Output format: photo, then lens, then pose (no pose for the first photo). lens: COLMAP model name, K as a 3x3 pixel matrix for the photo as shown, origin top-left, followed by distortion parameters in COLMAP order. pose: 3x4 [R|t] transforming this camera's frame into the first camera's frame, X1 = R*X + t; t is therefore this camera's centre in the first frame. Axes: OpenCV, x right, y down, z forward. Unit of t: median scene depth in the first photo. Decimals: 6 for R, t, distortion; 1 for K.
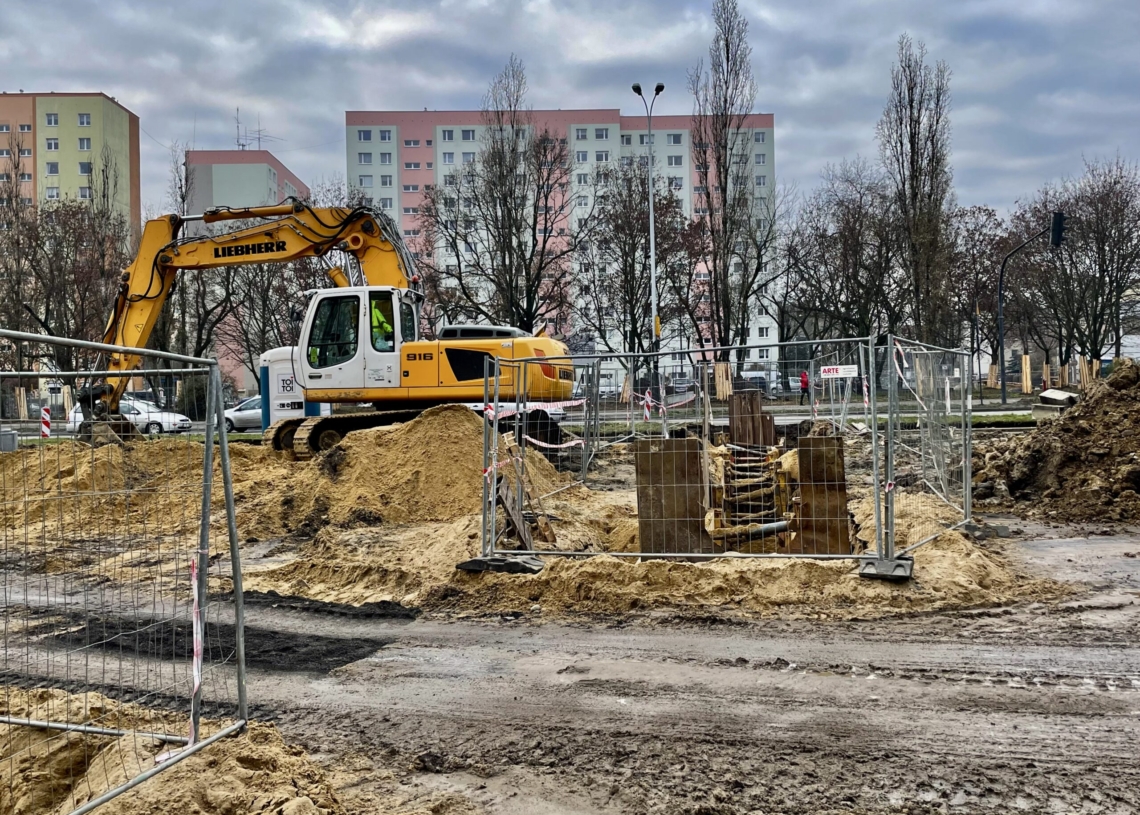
lens RADIAL K [[1077.4, 0, 573.5], [0, 1077.4, 384.8], [0, 0, 1]] dist [0.144075, -0.240260]
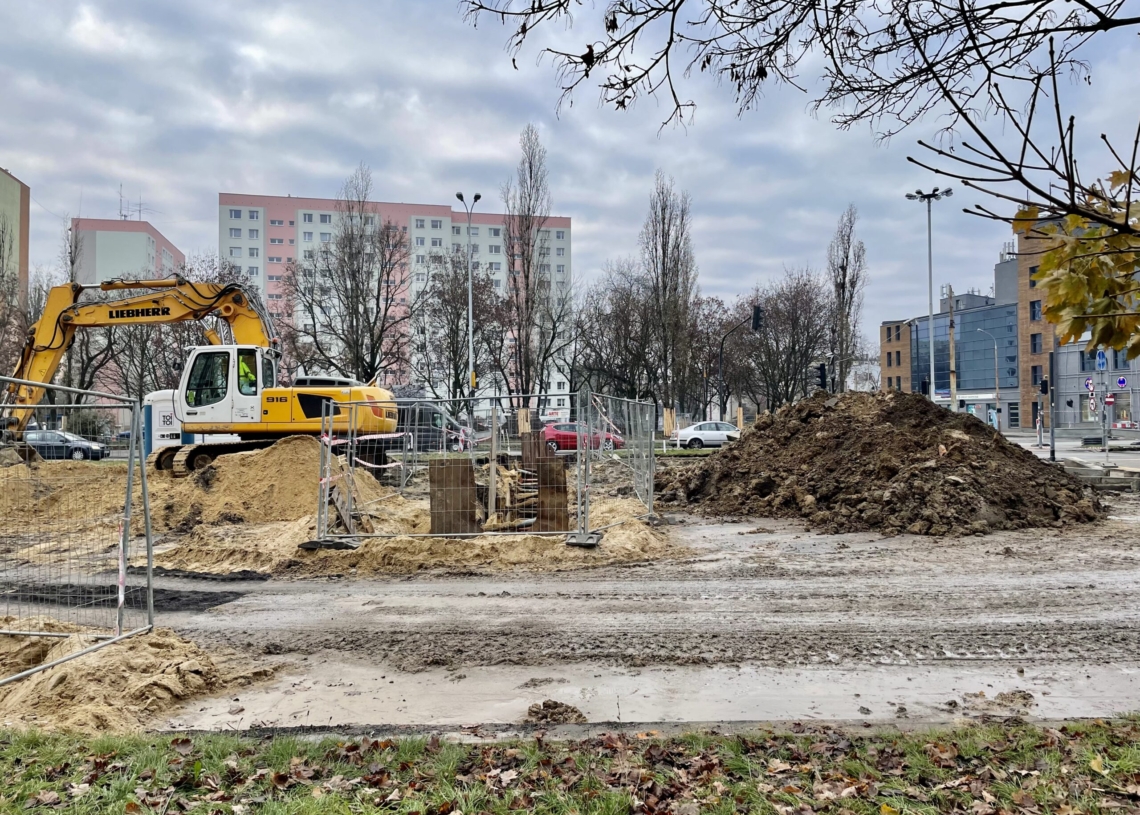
lens RADIAL K [[871.3, 0, 570.0], [0, 871.3, 403.3], [0, 0, 1]] dist [0.098689, -0.128104]
pose [[0.984133, 0.018722, 0.176444, 0.019475], [-0.014116, 0.999527, -0.027320, 0.002742], [-0.176872, 0.024396, 0.983931, -0.114522]]
